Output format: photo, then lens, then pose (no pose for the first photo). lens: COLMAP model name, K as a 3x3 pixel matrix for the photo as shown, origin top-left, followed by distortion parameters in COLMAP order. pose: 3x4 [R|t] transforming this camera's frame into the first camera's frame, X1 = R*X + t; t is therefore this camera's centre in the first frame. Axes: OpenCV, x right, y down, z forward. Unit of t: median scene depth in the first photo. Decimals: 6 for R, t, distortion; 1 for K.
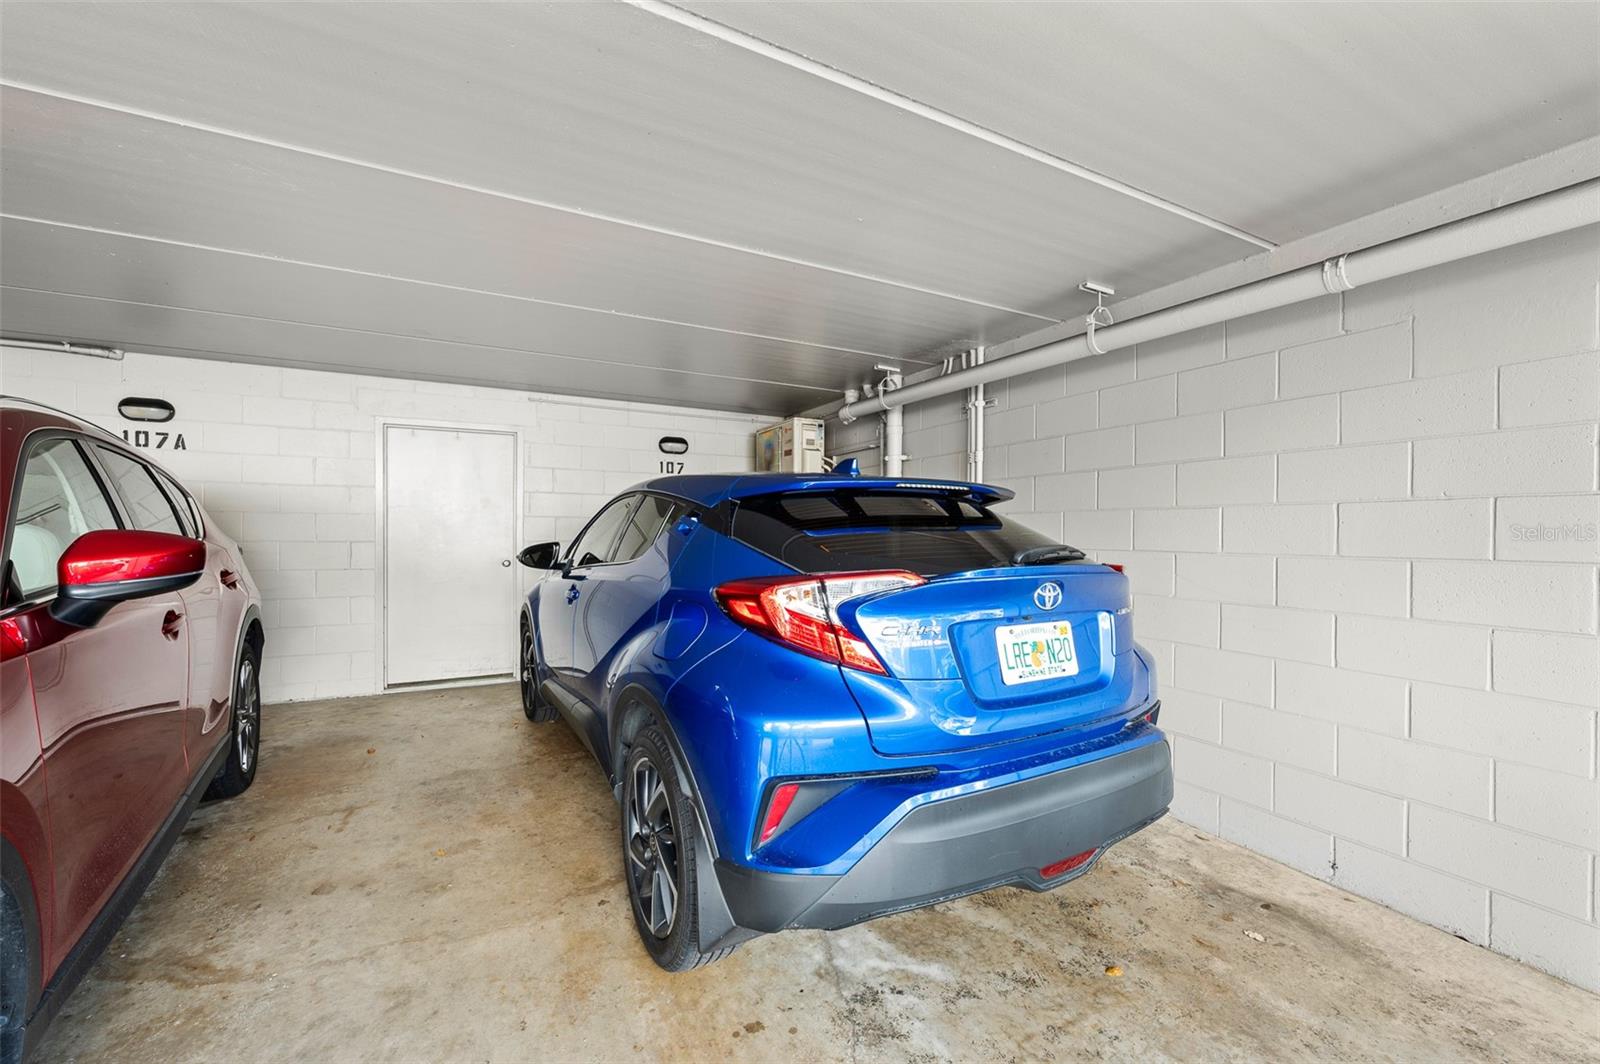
lens RADIAL K [[644.7, 0, 804.4], [0, 644.7, 536.2], [0, 0, 1]] dist [-0.000785, -0.000007]
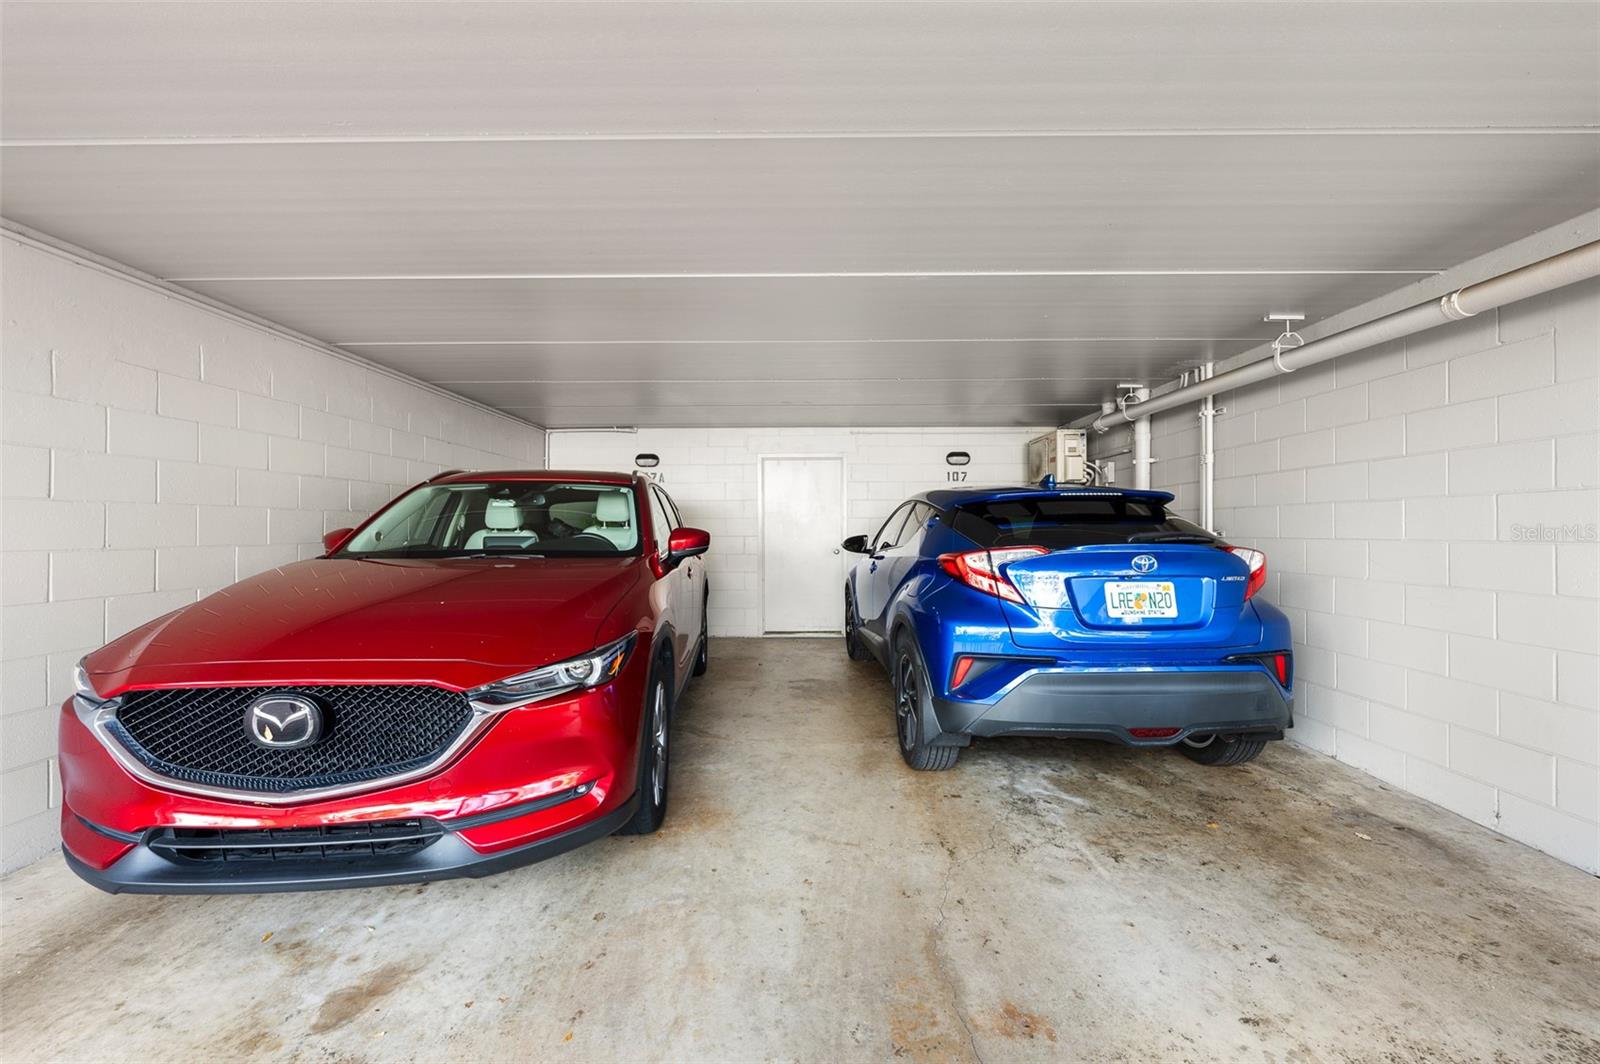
lens RADIAL K [[644.7, 0, 800.7], [0, 644.7, 532.1], [0, 0, 1]] dist [-0.000785, -0.000007]
pose [[0.880215, -0.007460, -0.474517, 0.270972], [0.005531, 0.999970, -0.005462, 0.013788], [0.474543, 0.002183, 0.880230, -0.545350]]
